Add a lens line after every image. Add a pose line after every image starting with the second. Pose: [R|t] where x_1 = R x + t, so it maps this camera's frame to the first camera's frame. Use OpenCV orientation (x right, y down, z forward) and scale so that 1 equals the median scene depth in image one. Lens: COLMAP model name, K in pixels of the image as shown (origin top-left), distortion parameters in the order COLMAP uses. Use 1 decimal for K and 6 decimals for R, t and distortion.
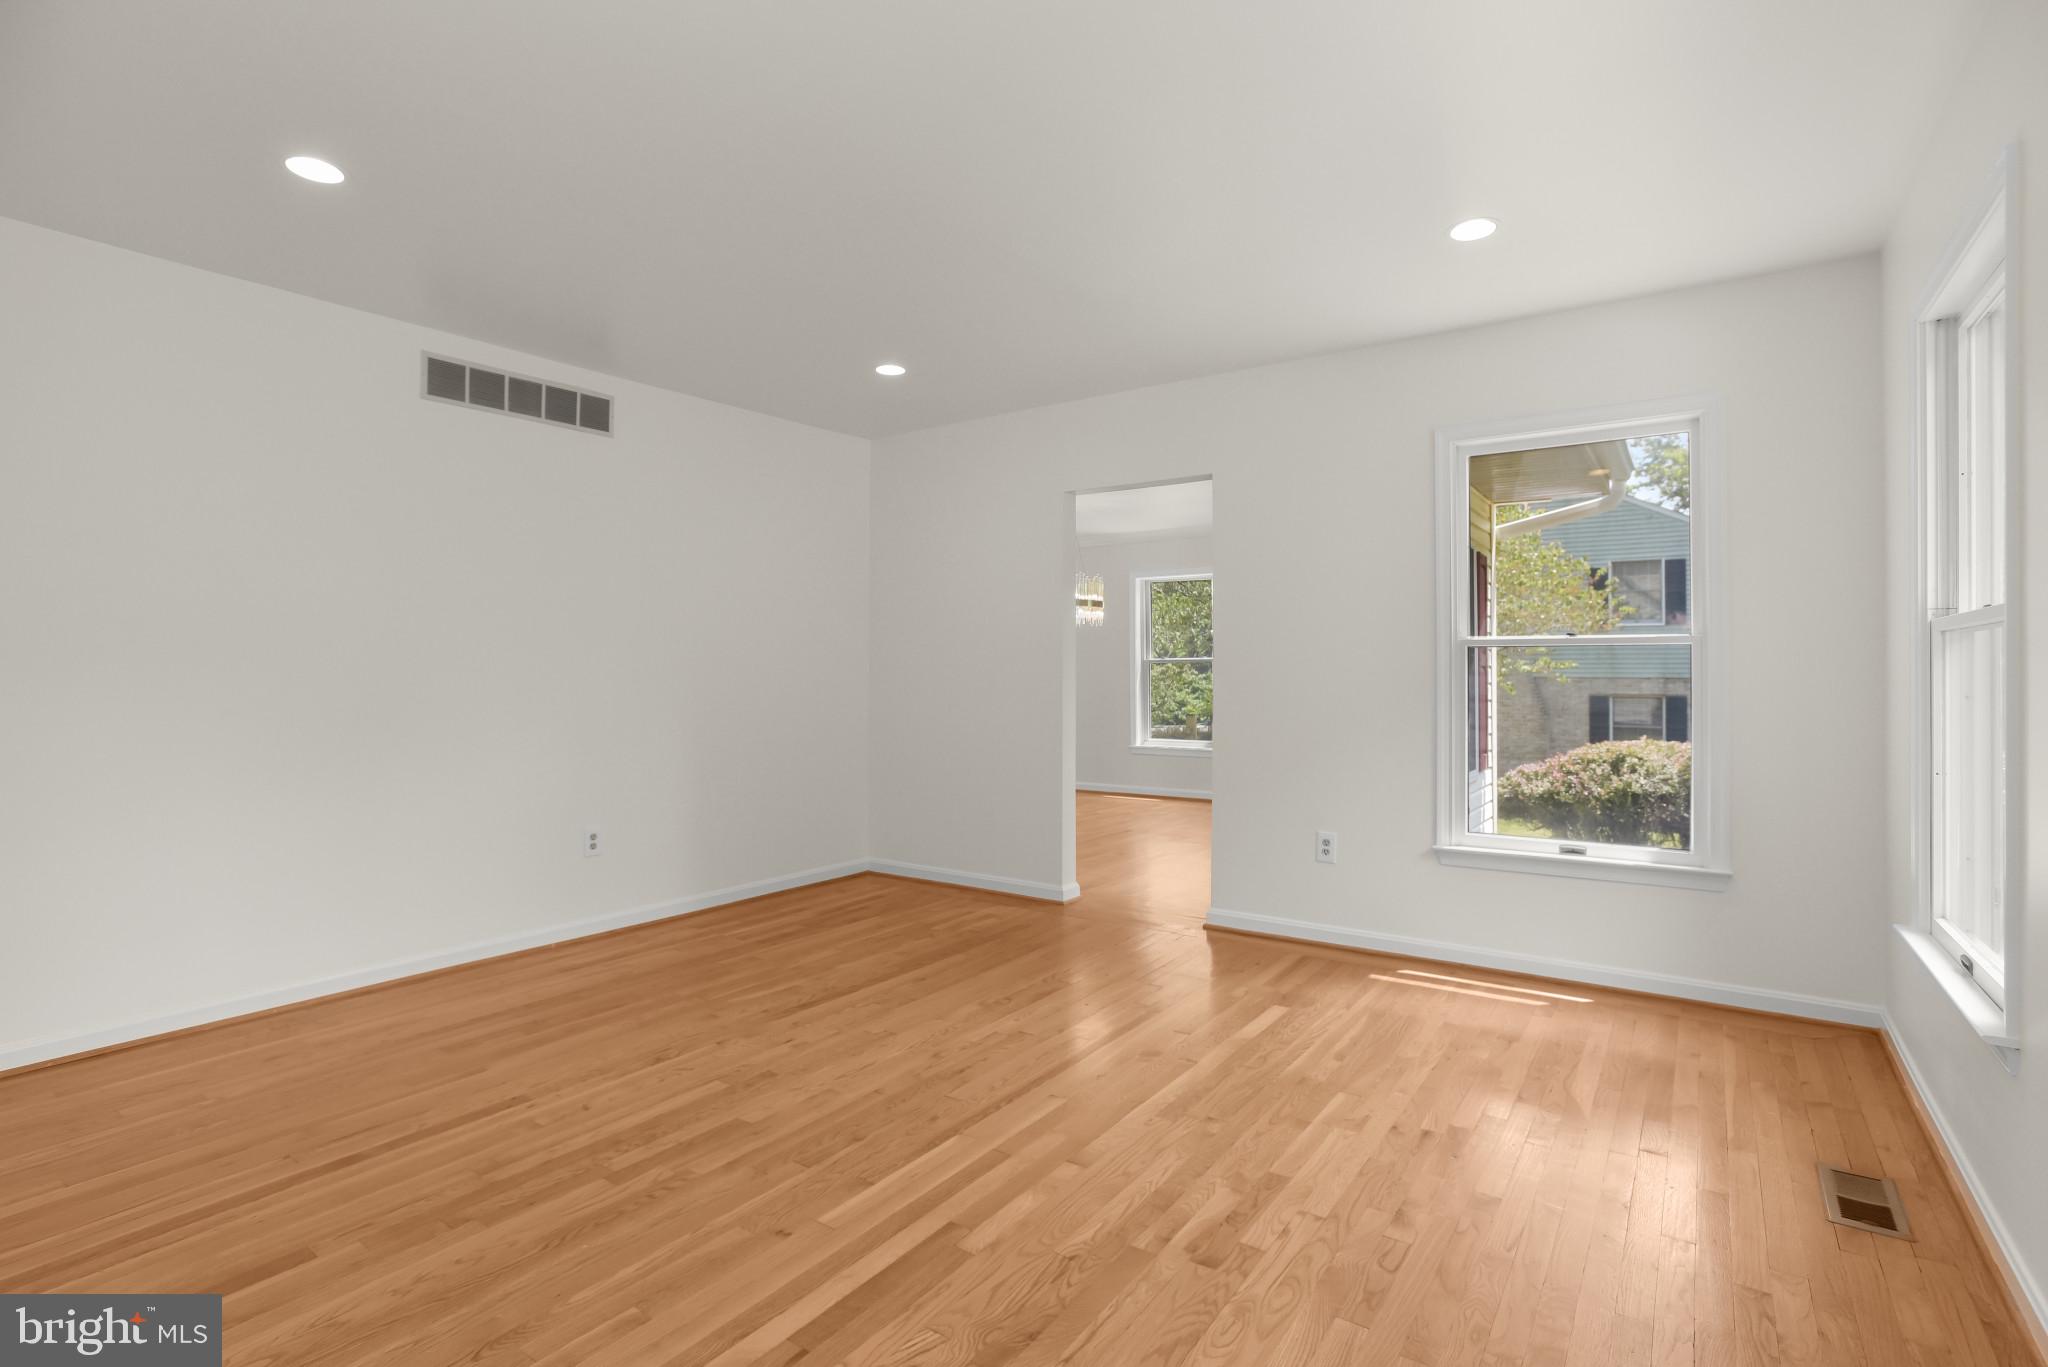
lens RADIAL K [[985.6, 0, 1019.3], [0, 985.6, 686.7], [0, 0, 1]] dist [-0.019540, 0.004303]
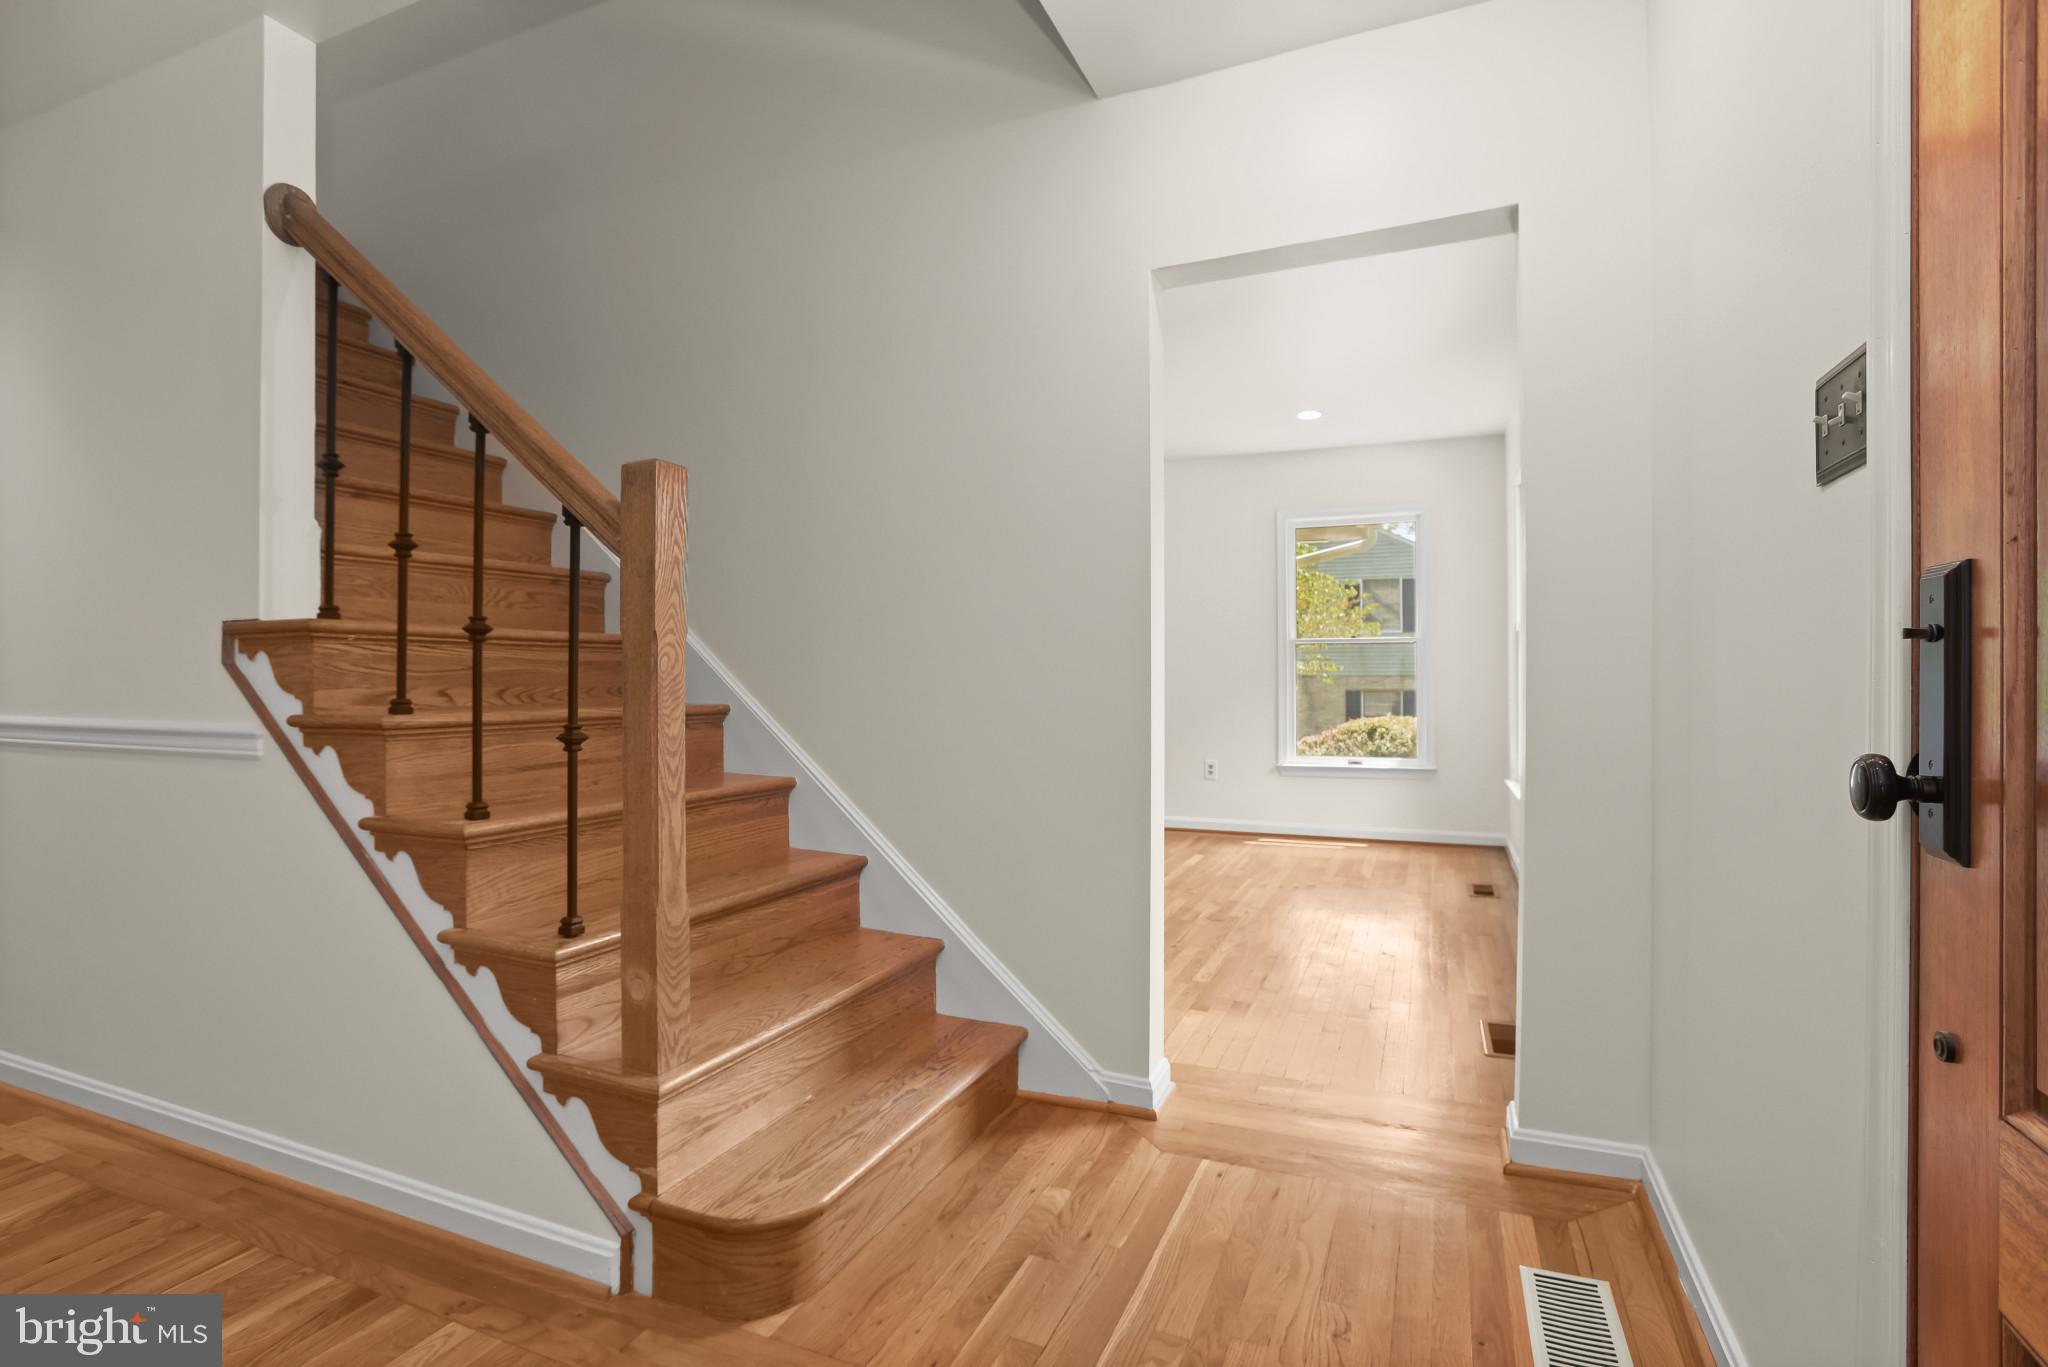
lens RADIAL K [[985.6, 0, 1041.5], [0, 985.6, 684.9], [0, 0, 1]] dist [-0.019540, 0.004303]
pose [[0.973258, -0.000570, 0.229715, -0.354492], [0.001432, 0.999993, -0.003586, 0.036240], [-0.229711, 0.003819, 0.973251, -0.535431]]
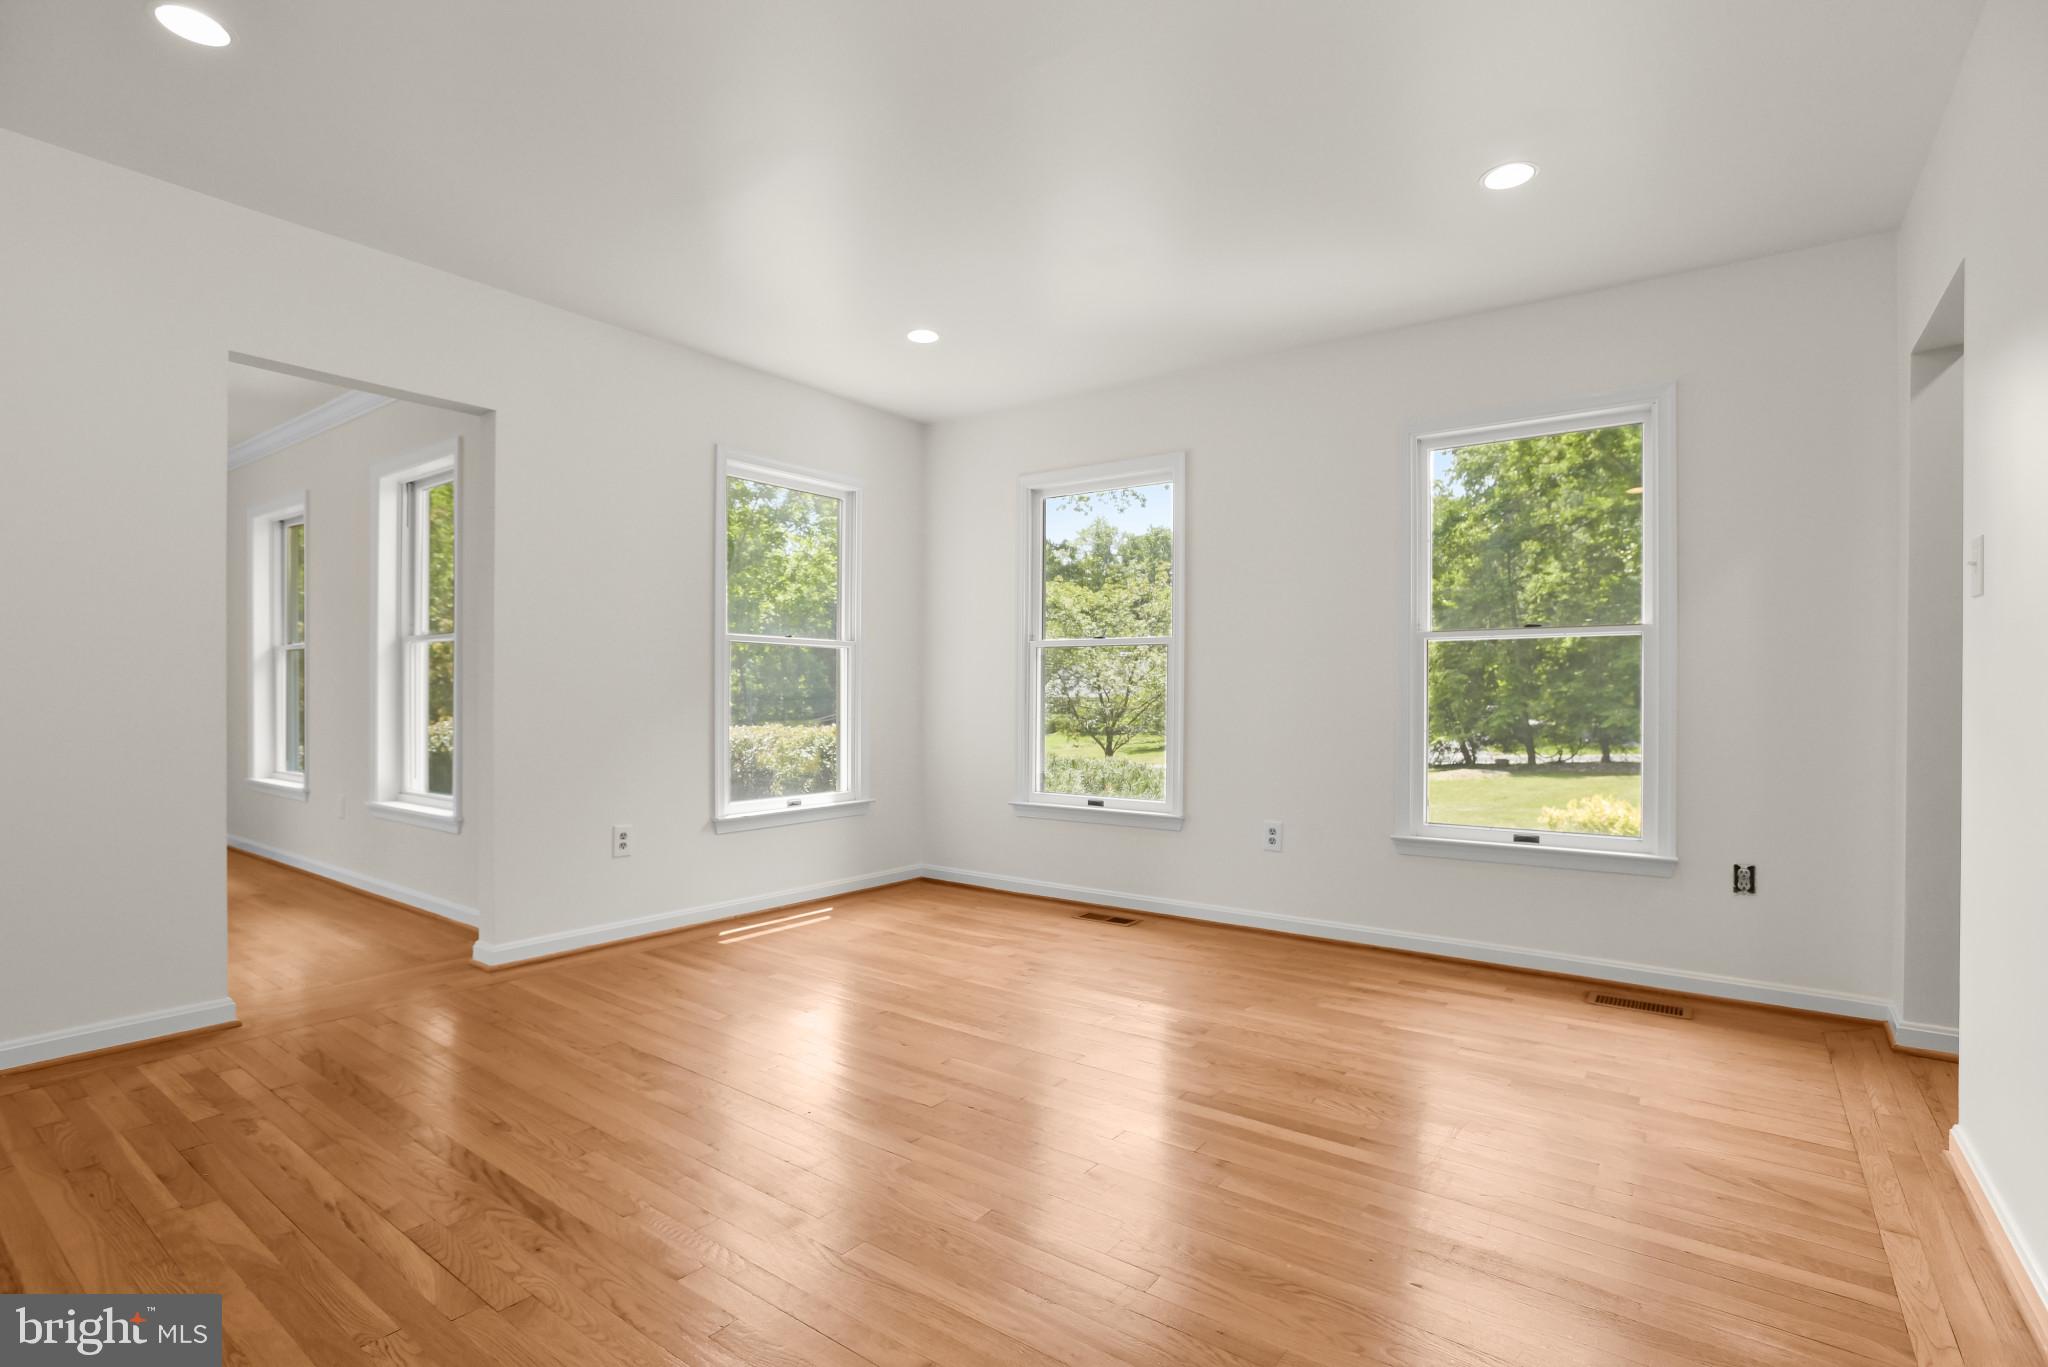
lens RADIAL K [[985.6, 0, 1019.0], [0, 985.6, 678.7], [0, 0, 1]] dist [-0.019540, 0.004303]
pose [[0.014556, 0.014388, 0.999791, -0.736780], [0.002847, 0.999892, -0.014431, 0.019621], [-0.999890, 0.003056, 0.014513, 0.663906]]
